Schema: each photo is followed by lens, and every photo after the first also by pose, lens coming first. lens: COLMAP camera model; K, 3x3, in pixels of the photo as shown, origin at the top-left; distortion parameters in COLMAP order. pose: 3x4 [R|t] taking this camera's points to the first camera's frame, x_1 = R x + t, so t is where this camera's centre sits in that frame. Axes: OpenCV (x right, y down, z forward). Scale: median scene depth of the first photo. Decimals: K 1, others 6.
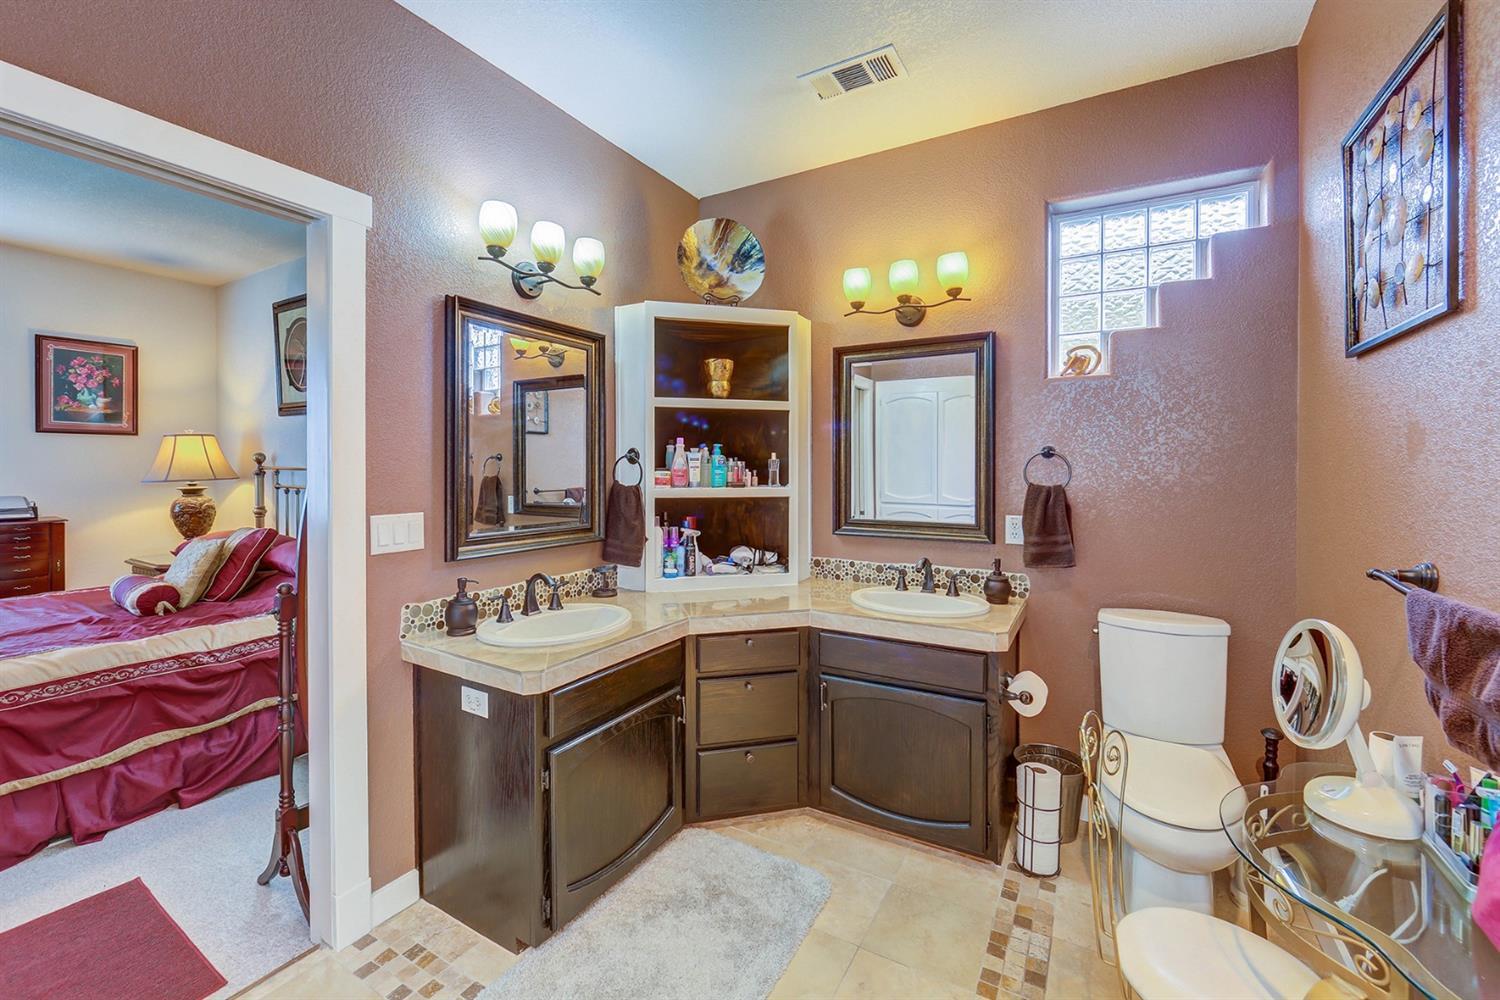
lens RADIAL K [[618.5, 0, 752.5], [0, 618.5, 472.1], [0, 0, 1]] dist [-0.012159, -0.000030]
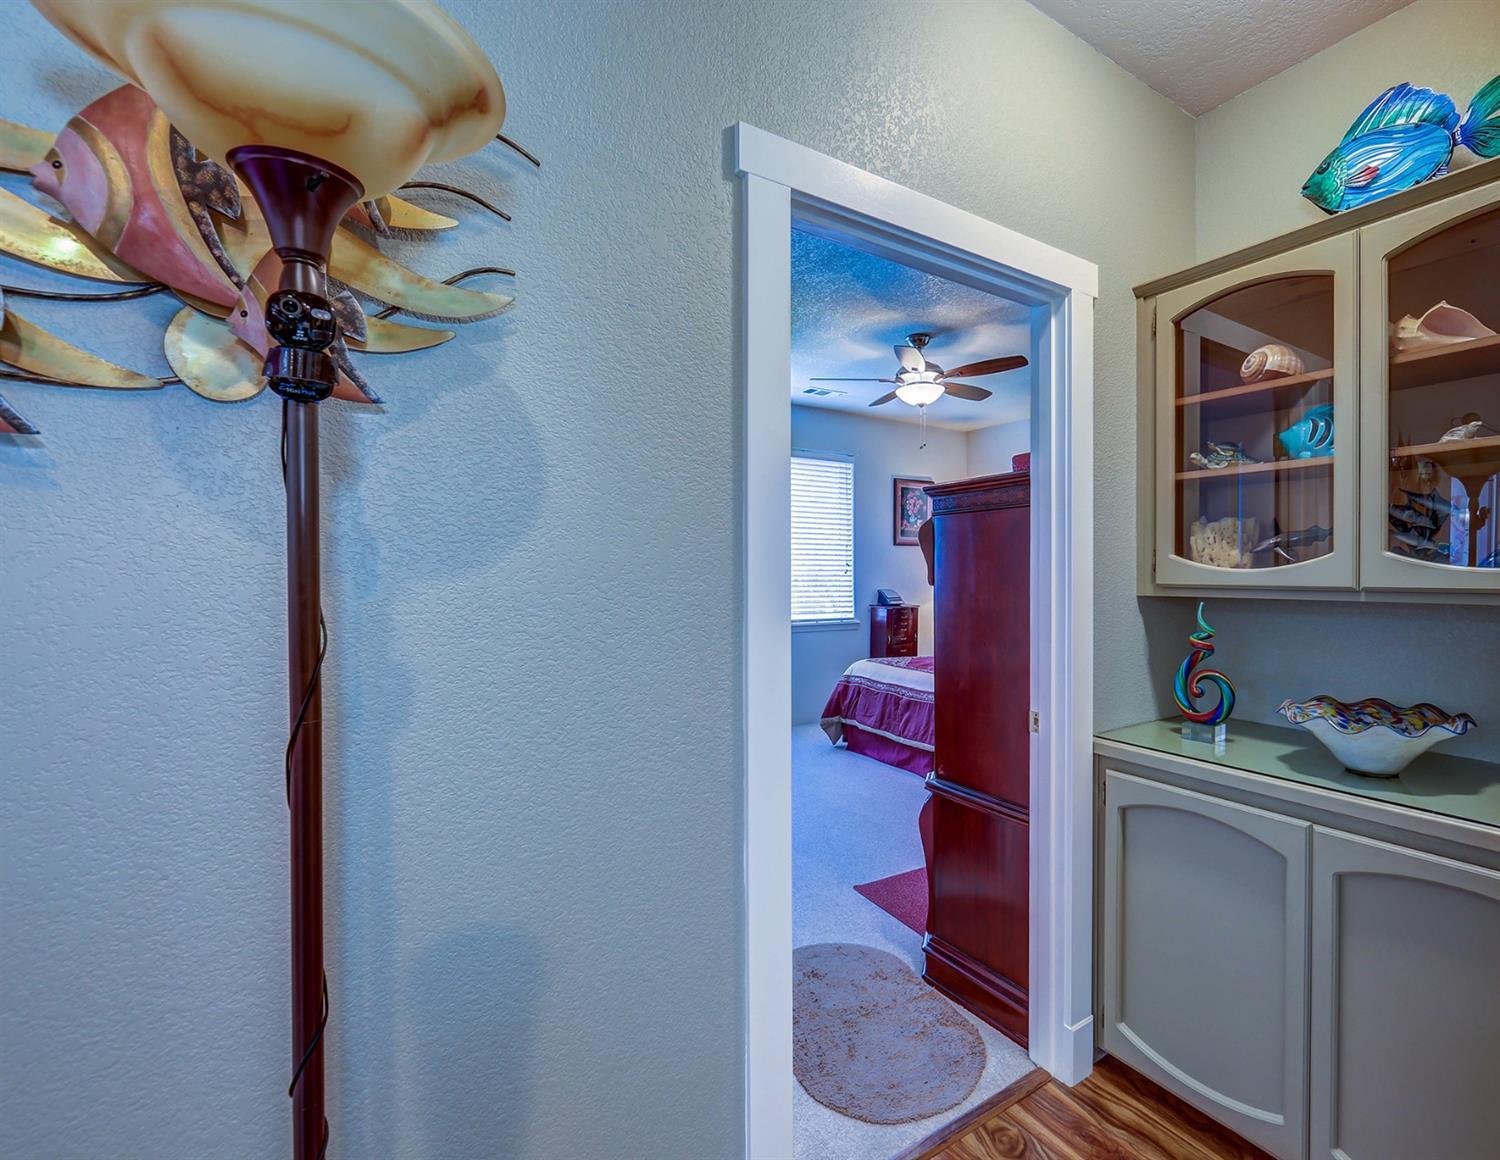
lens RADIAL K [[716.8, 0, 862.2], [0, 716.8, 575.7], [0, 0, 1]] dist [0.000128, 0.000000]
pose [[0.909930, -0.001446, -0.414759, -0.512714], [0.001645, 0.999999, 0.000123, 0.006217], [0.414758, -0.000795, 0.909931, -0.561861]]
